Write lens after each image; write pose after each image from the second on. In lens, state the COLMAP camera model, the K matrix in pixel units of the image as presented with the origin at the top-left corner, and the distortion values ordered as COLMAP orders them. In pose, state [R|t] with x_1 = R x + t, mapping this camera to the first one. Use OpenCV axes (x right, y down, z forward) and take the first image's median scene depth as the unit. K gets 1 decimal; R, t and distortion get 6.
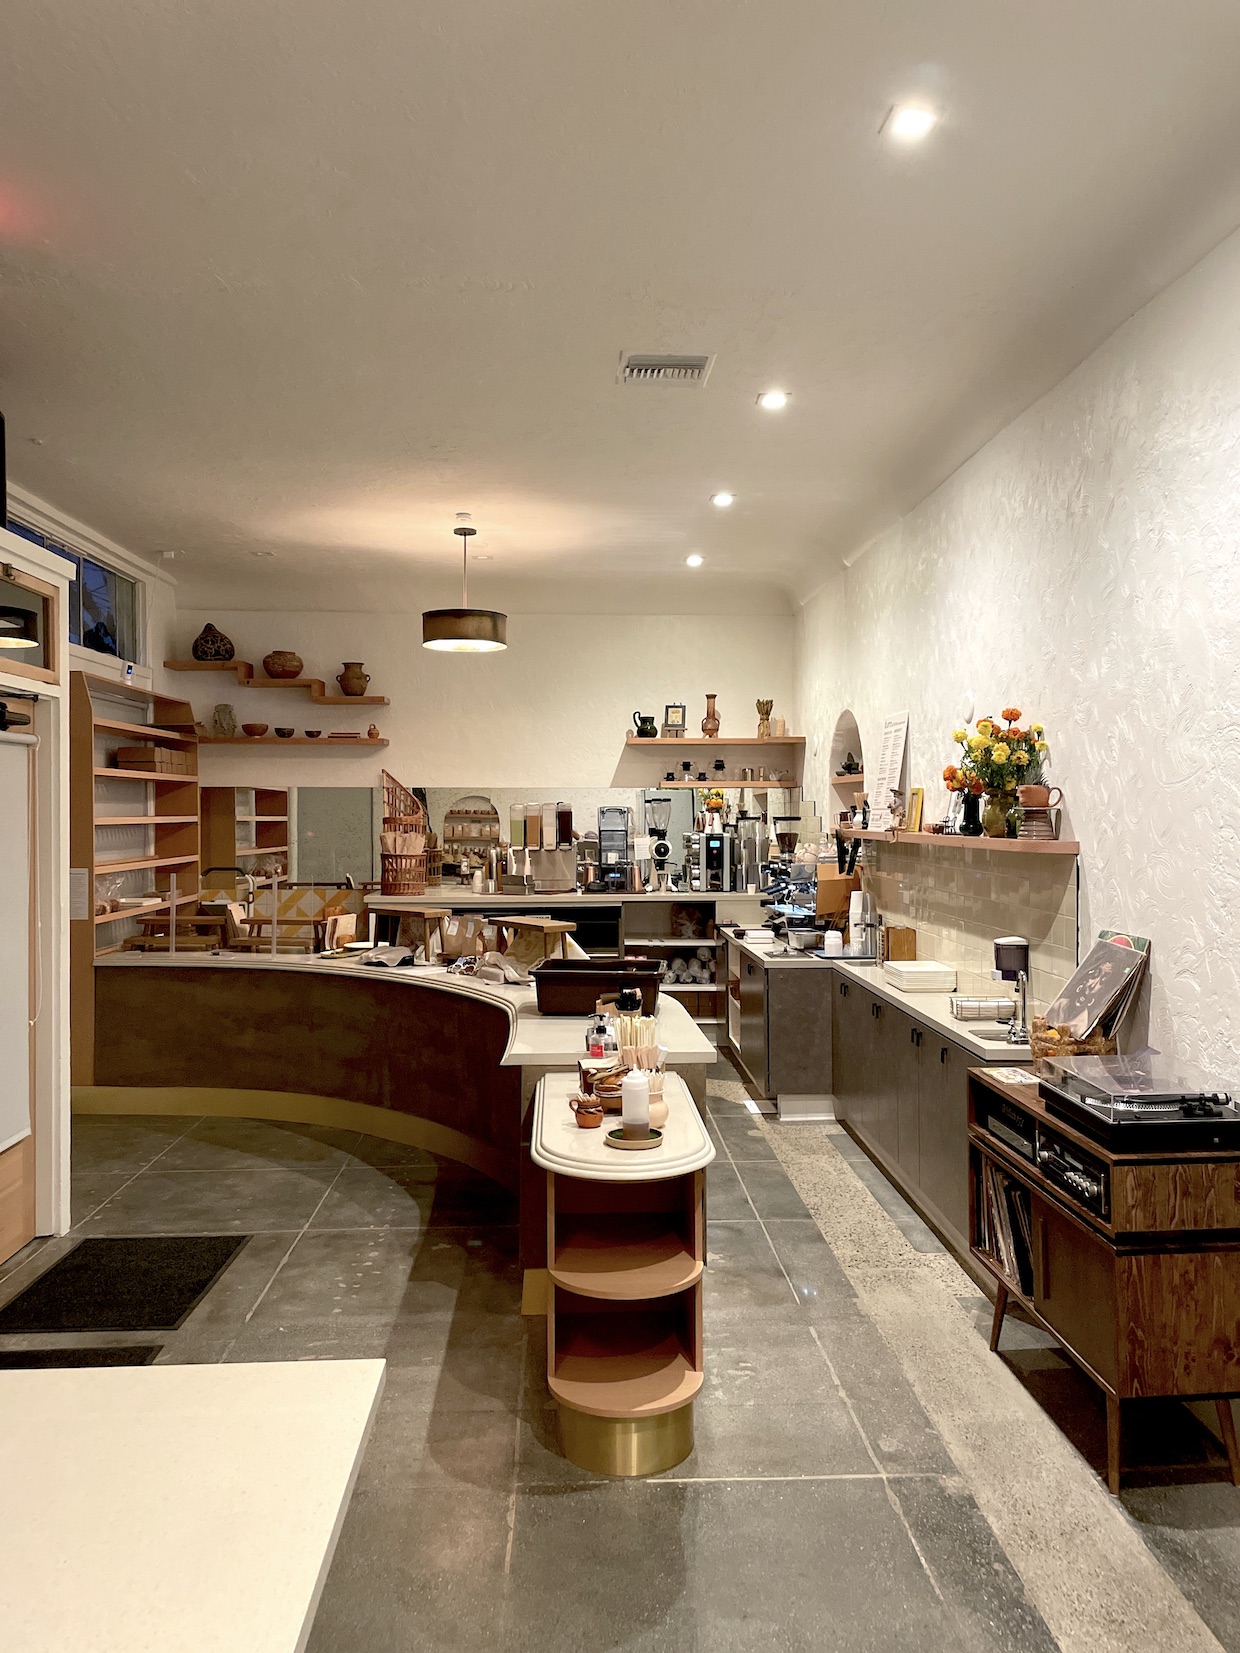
lens RADIAL K [[1318.6, 0, 620.0], [0, 1318.6, 826.5], [0, 0, 1]] dist [0.085876, -0.103481]
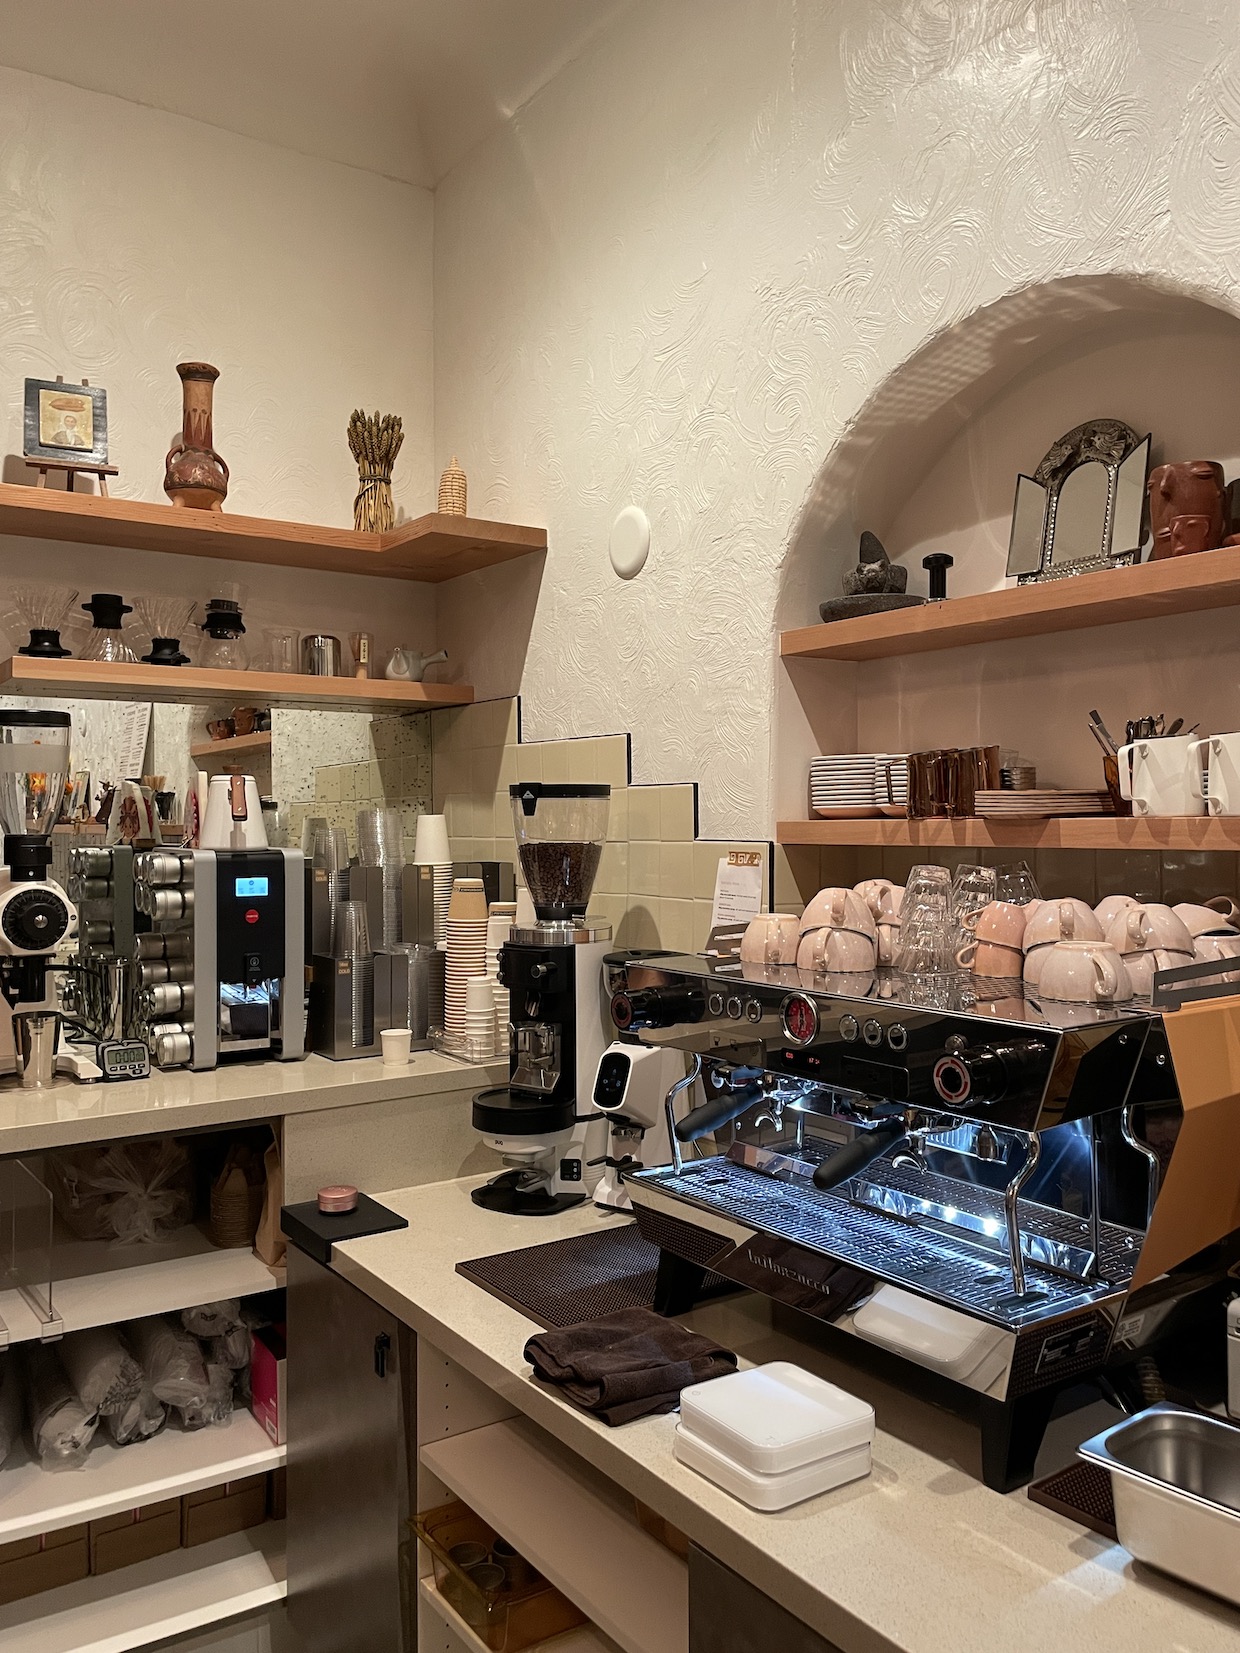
lens RADIAL K [[1318.6, 0, 620.0], [0, 1318.6, 826.5], [0, 0, 1]] dist [0.085876, -0.103481]
pose [[0.852248, -0.003195, 0.523128, -0.005658], [0.006190, 0.999973, -0.003976, 0.002347], [-0.523101, 0.006626, 0.852245, 0.721893]]
